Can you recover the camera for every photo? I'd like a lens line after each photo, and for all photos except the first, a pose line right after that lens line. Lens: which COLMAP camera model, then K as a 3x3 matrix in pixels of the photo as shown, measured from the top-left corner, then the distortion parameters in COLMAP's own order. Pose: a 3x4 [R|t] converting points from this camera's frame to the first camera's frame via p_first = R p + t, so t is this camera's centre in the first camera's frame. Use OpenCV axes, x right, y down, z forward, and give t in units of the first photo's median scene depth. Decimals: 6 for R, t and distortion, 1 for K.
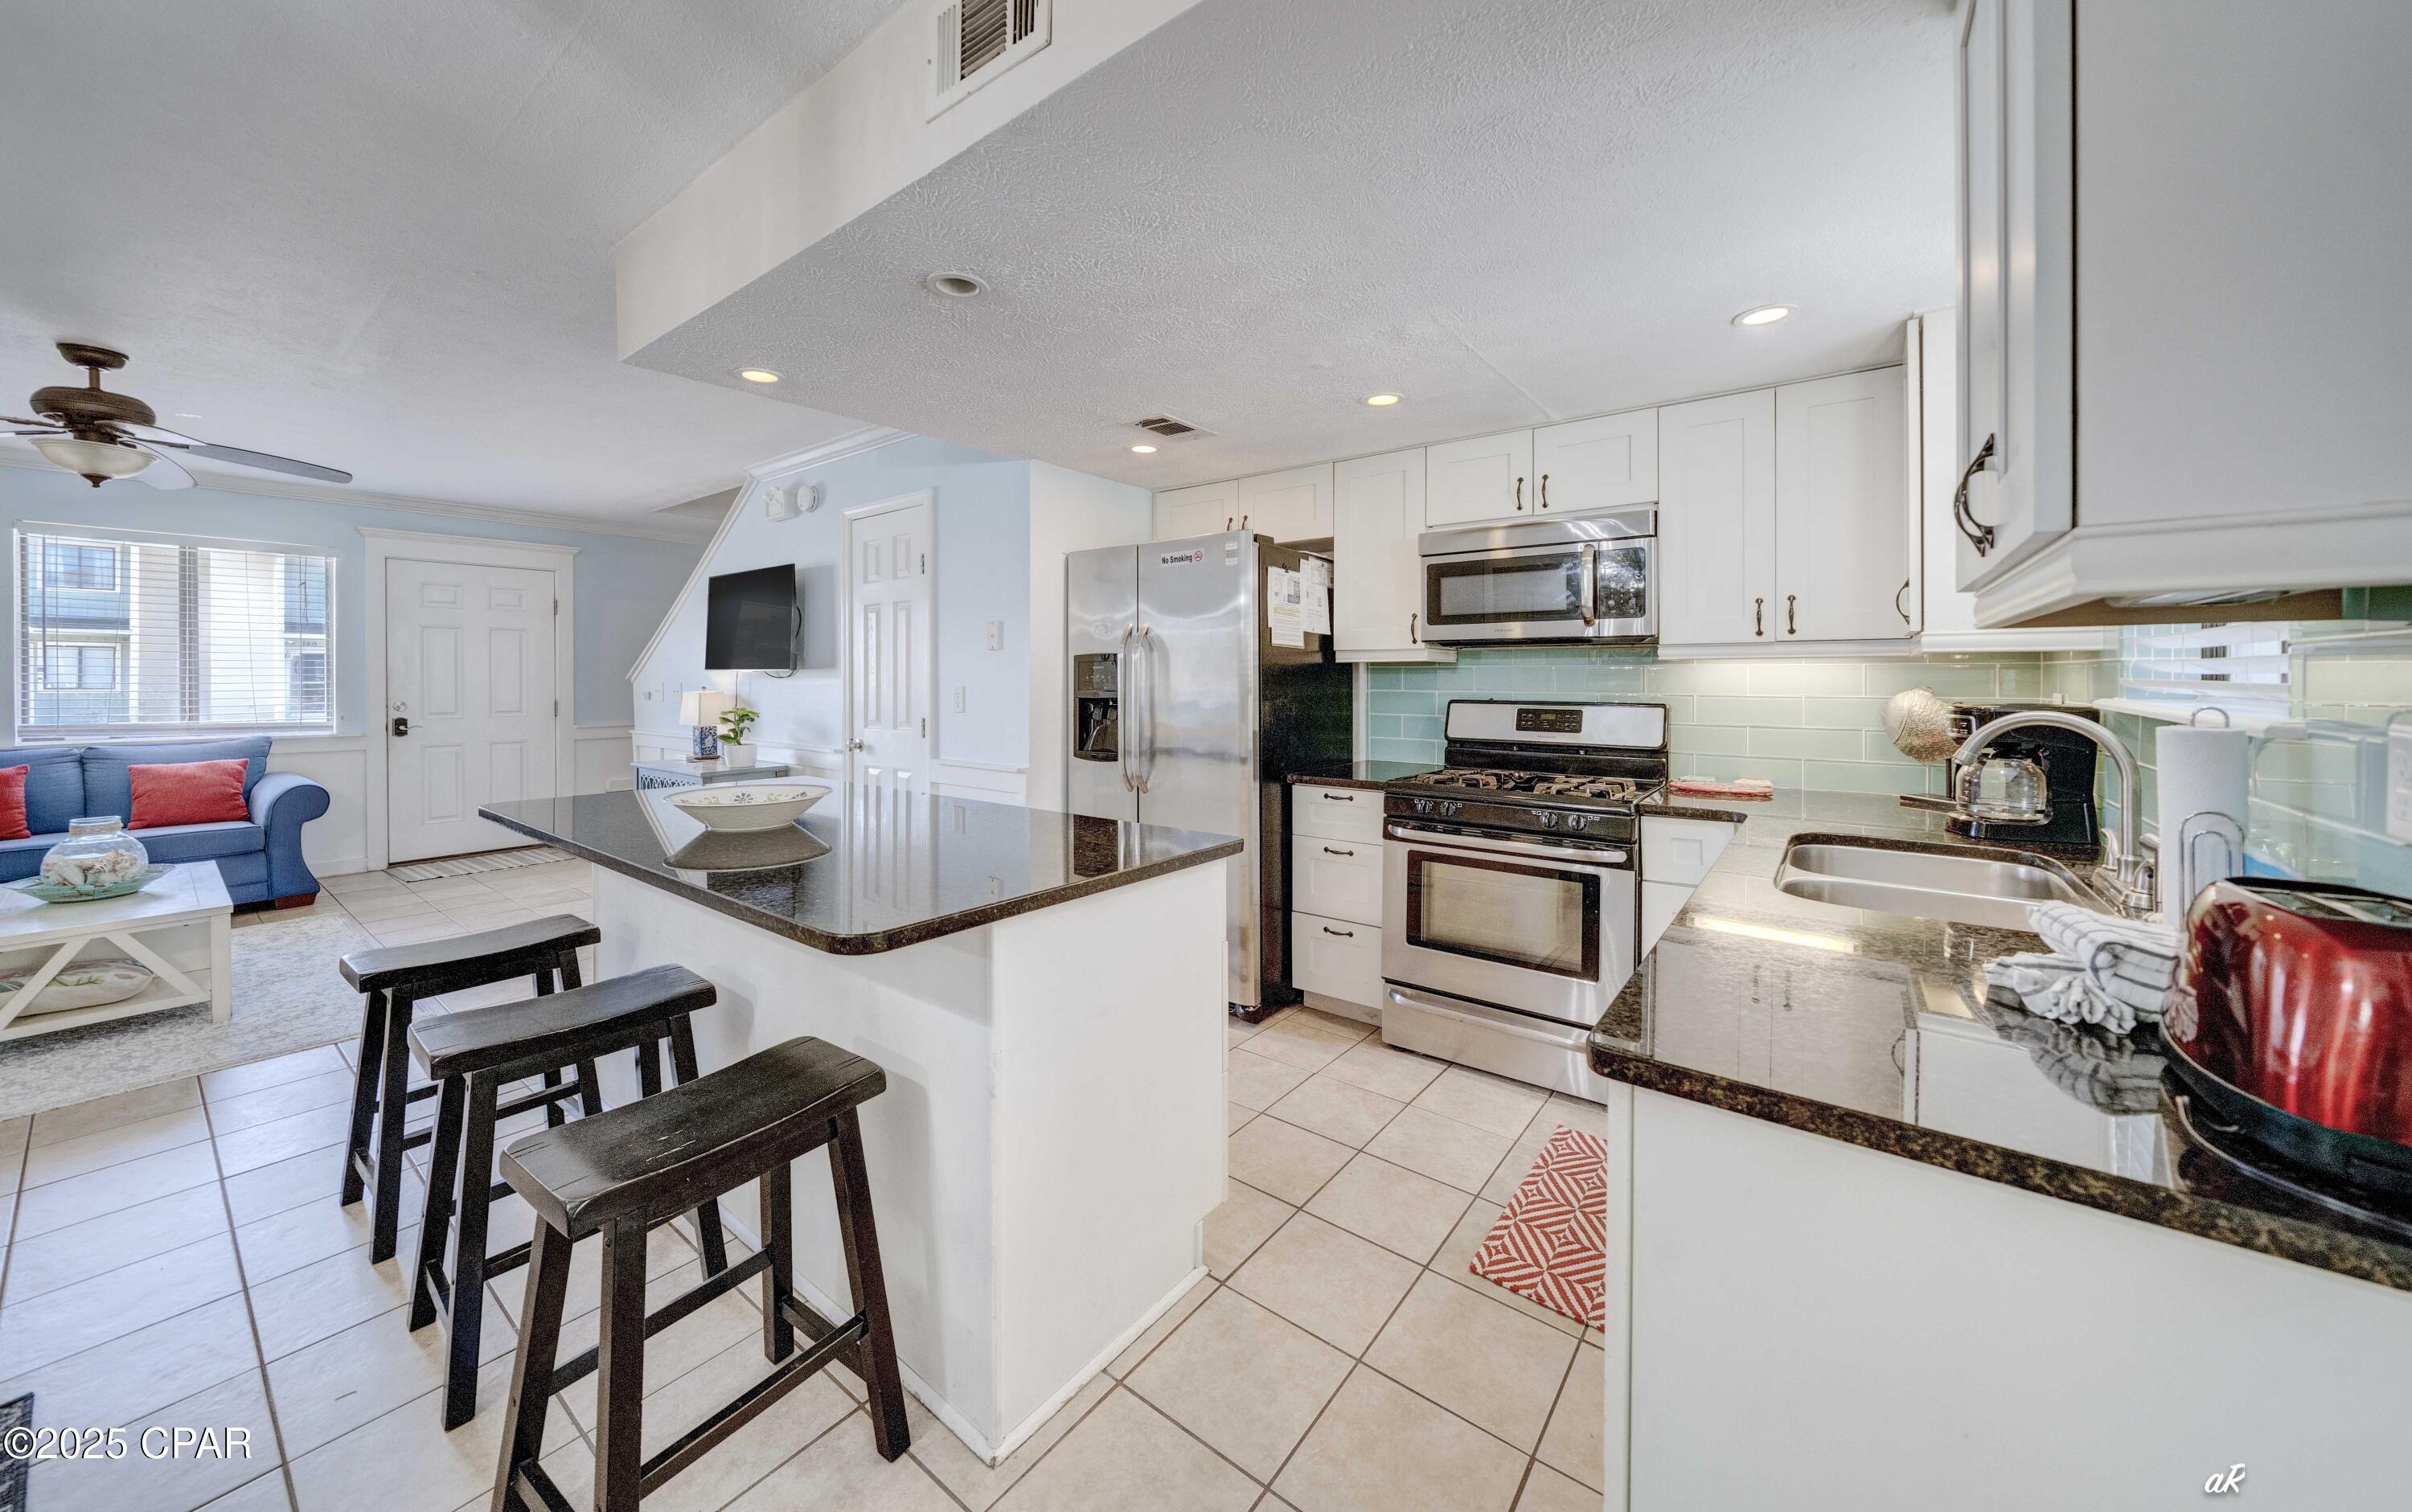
lens RADIAL K [[840.2, 0, 1187.9], [0, 840.2, 679.2], [0, 0, 1]] dist [0.005882, 0.000502]
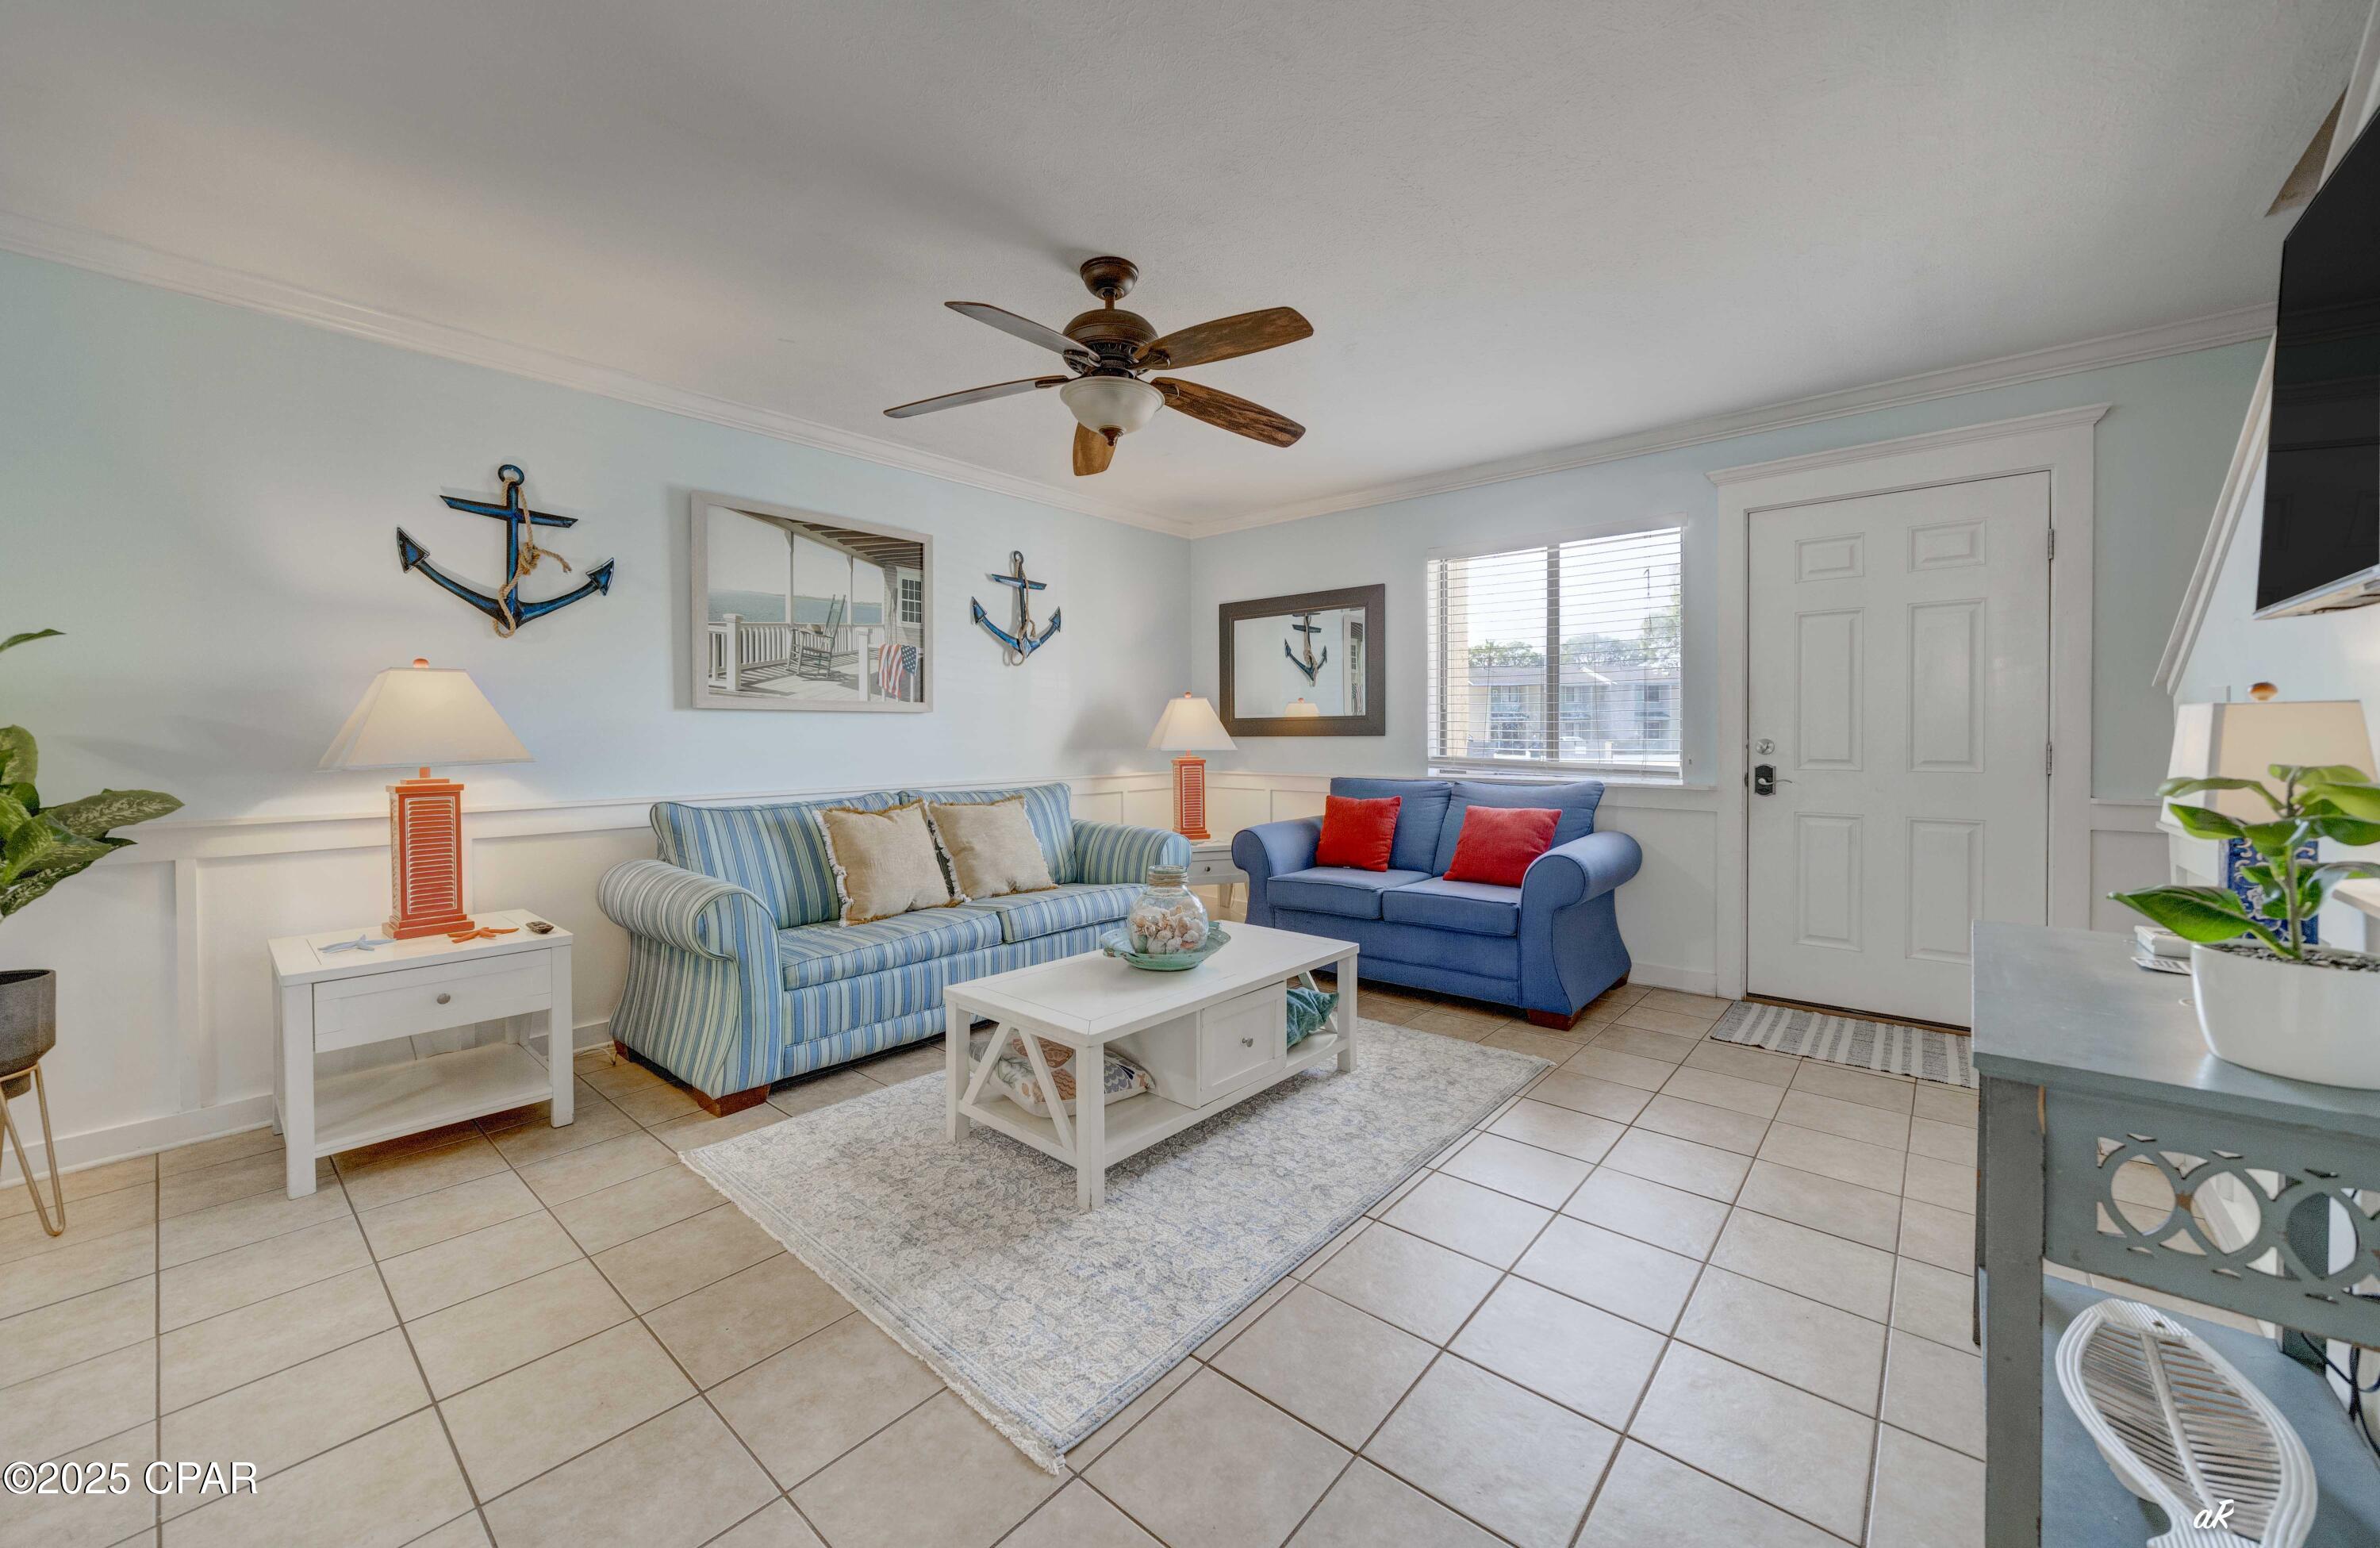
lens RADIAL K [[885.0, 0, 1181.7], [0, 885.0, 754.6], [0, 0, 1]] dist [-0.005020, -0.000058]
pose [[-0.058645, 0.025283, -0.997959, -0.467717], [0.002184, 0.999680, 0.025198, 0.037604], [0.998277, -0.000702, -0.058681, 1.105427]]
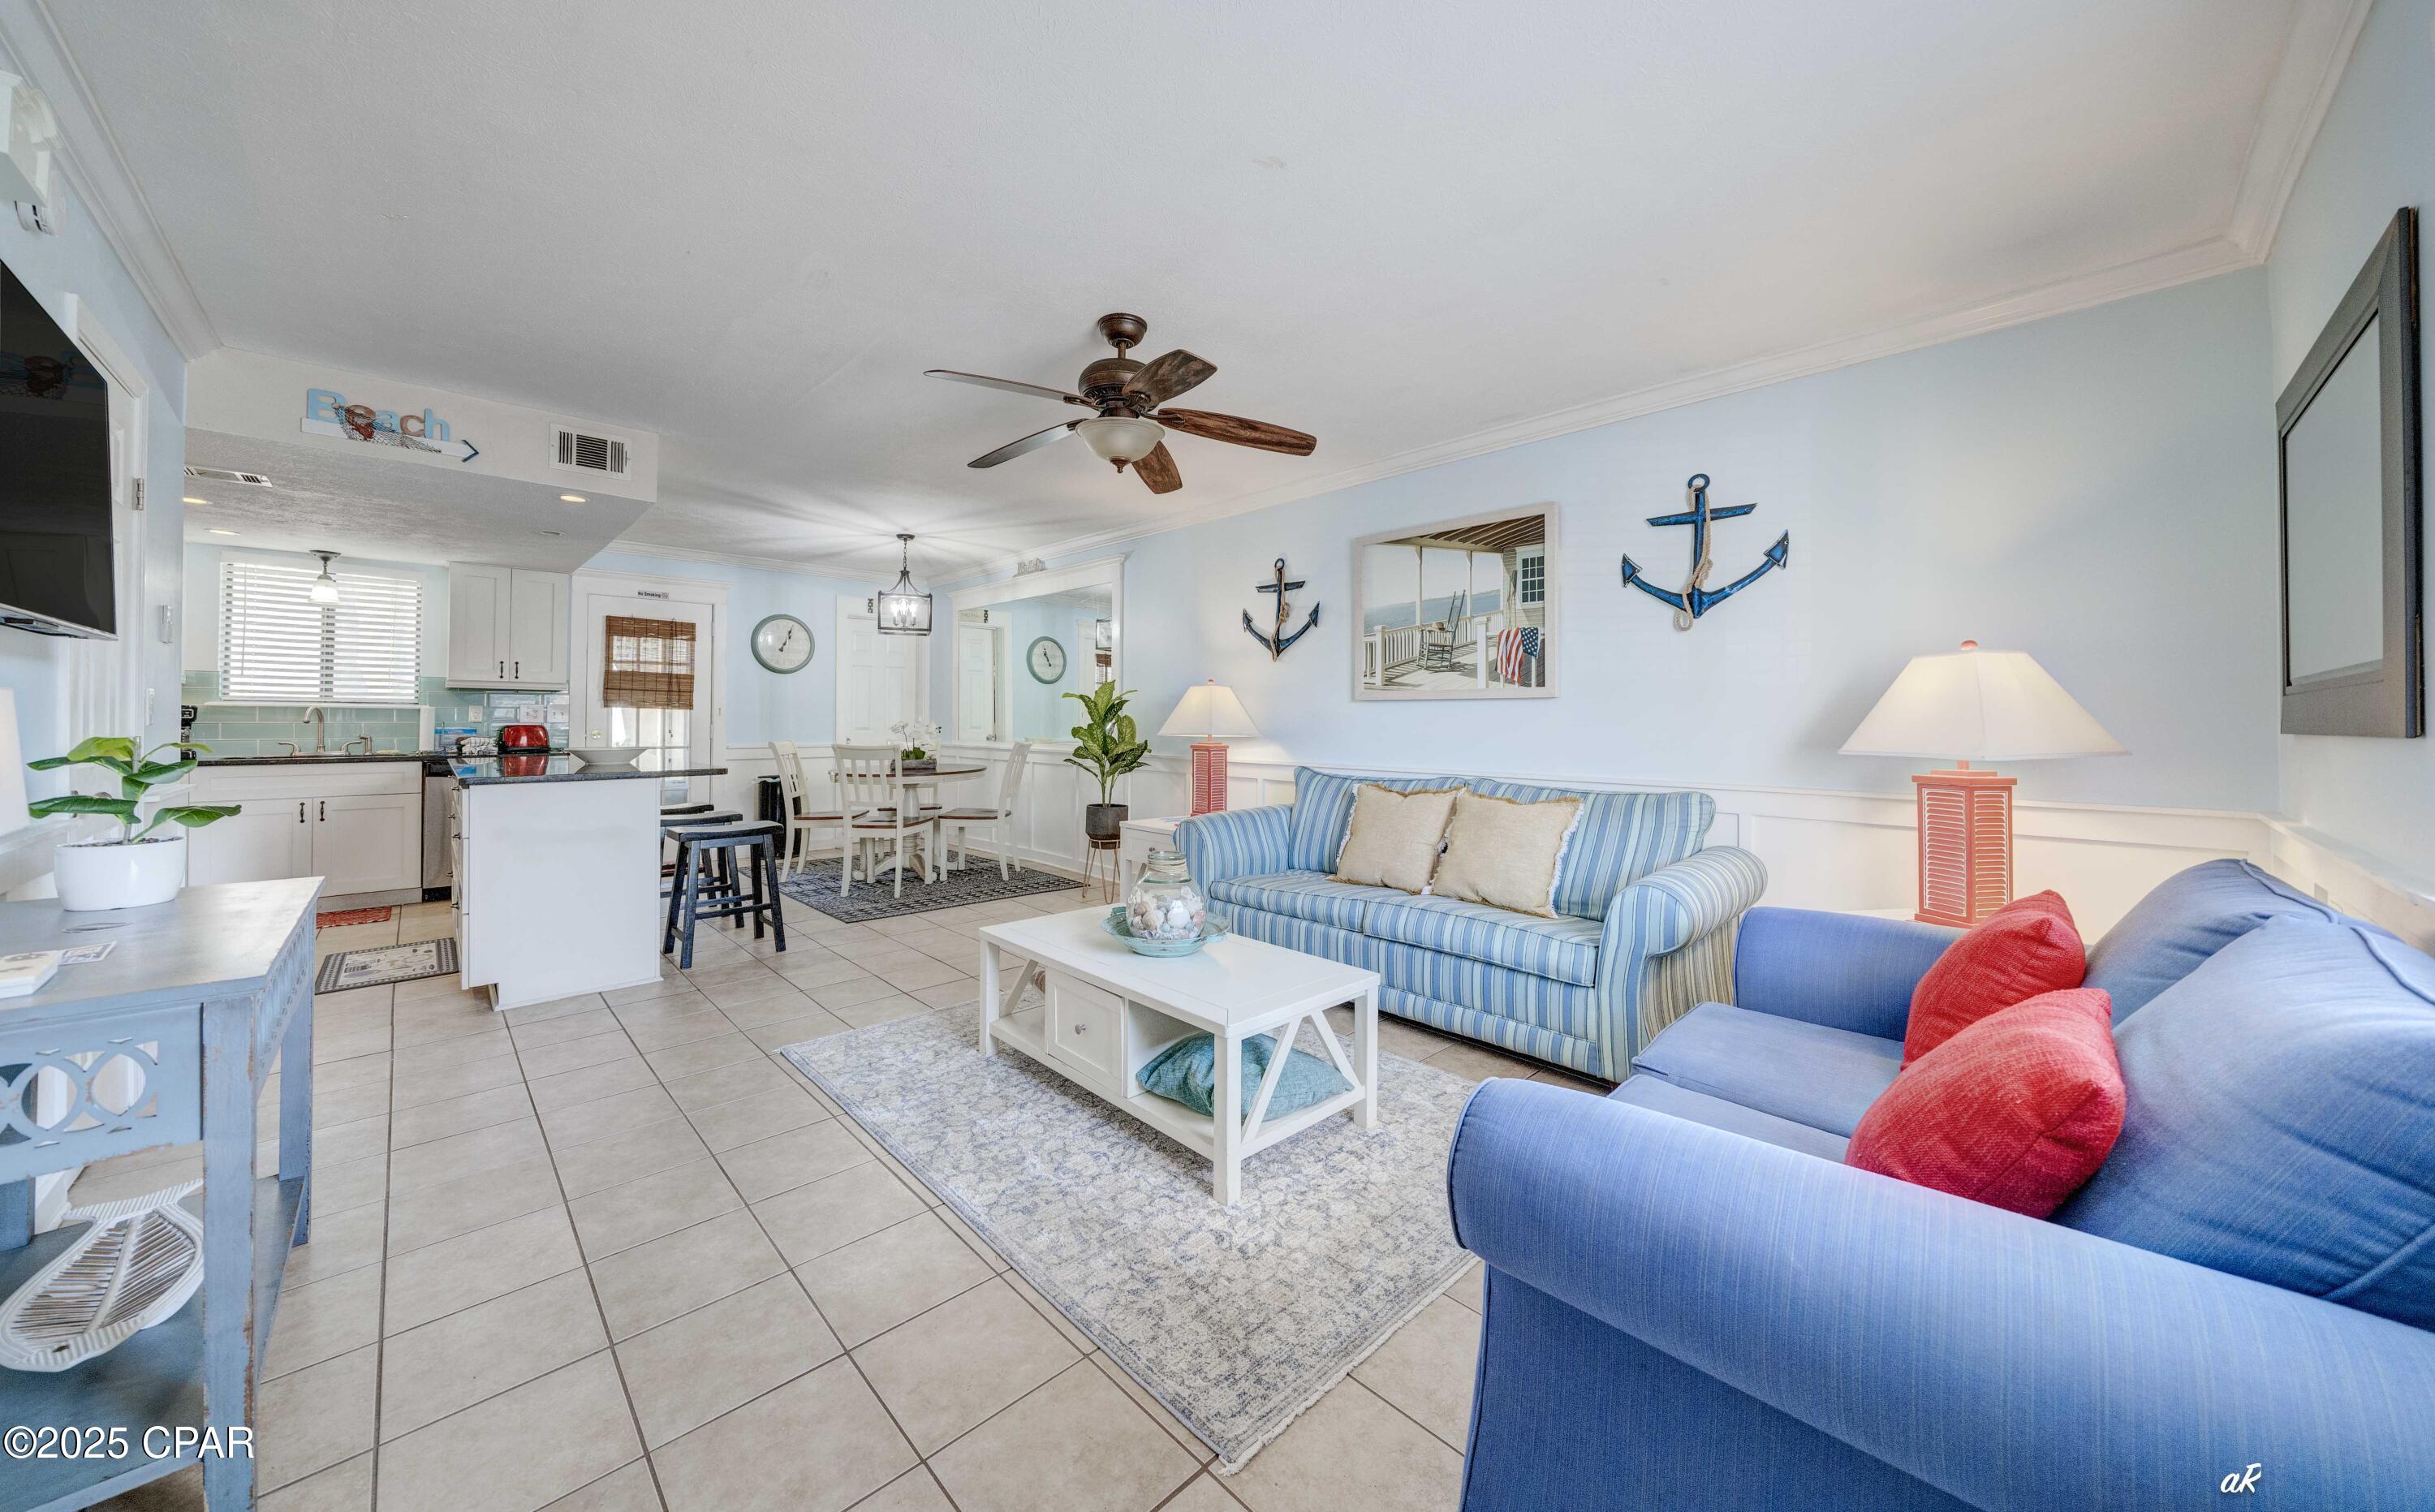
lens RADIAL K [[848.3, 0, 1197.2], [0, 848.3, 699.0], [0, 0, 1]] dist [0.005882, 0.000502]
pose [[-0.986522, -0.000026, 0.163631, -1.487532], [-0.003814, 0.999732, -0.022835, 0.037094], [-0.163587, -0.023152, -0.986257, 1.861056]]
